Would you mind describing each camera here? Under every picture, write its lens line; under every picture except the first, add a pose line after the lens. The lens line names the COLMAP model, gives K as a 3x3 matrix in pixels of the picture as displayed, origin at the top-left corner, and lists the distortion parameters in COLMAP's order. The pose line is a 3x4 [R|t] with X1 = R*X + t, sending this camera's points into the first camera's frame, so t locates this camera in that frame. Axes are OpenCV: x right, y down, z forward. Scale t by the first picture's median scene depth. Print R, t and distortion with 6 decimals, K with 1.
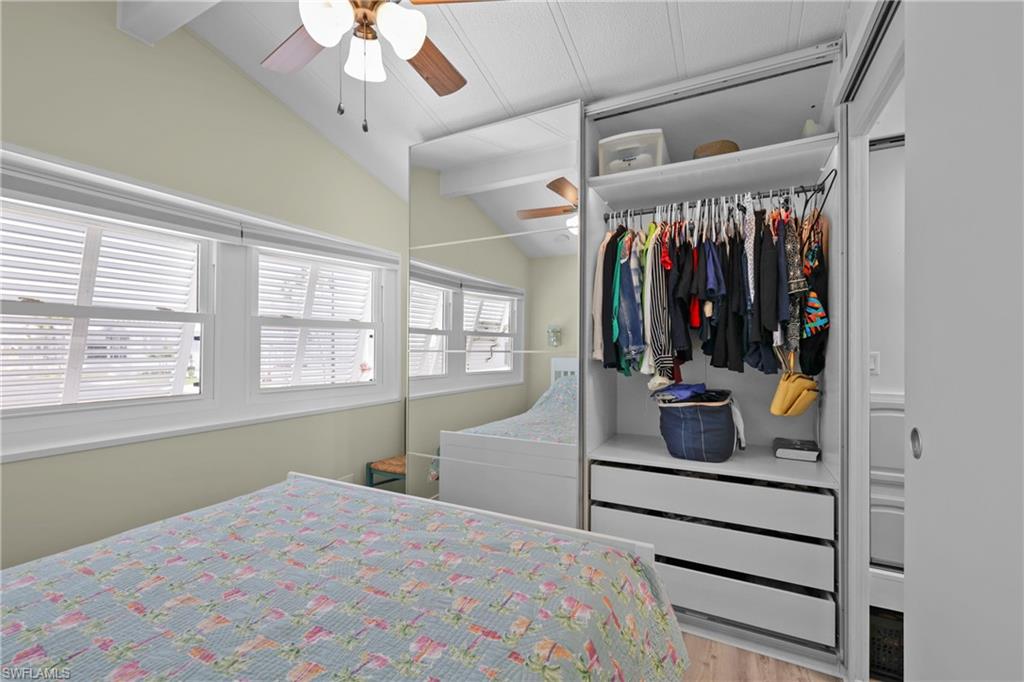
lens RADIAL K [[431.9, 0, 514.2], [0, 431.9, 346.1], [0, 0, 1]] dist [0.000066, -0.000109]
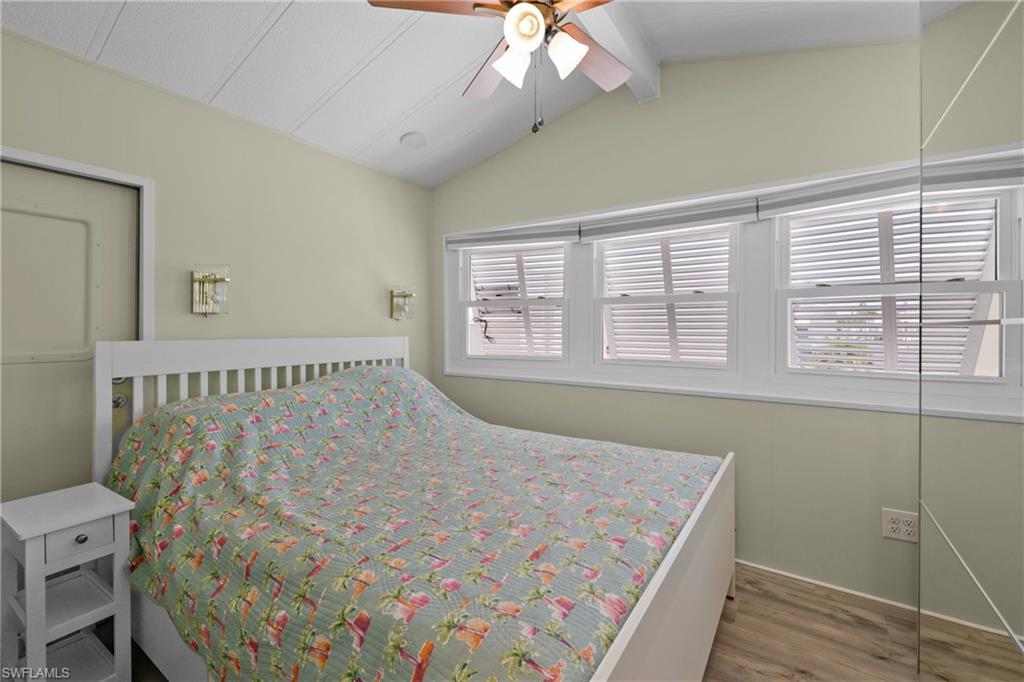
lens RADIAL K [[431.9, 0, 515.4], [0, 431.9, 330.9], [0, 0, 1]] dist [0.000066, -0.000109]
pose [[-0.118815, 0.004988, -0.992904, 0.823068], [0.005073, 0.999977, 0.004416, 0.029434], [0.992903, -0.004512, -0.118838, 1.087198]]
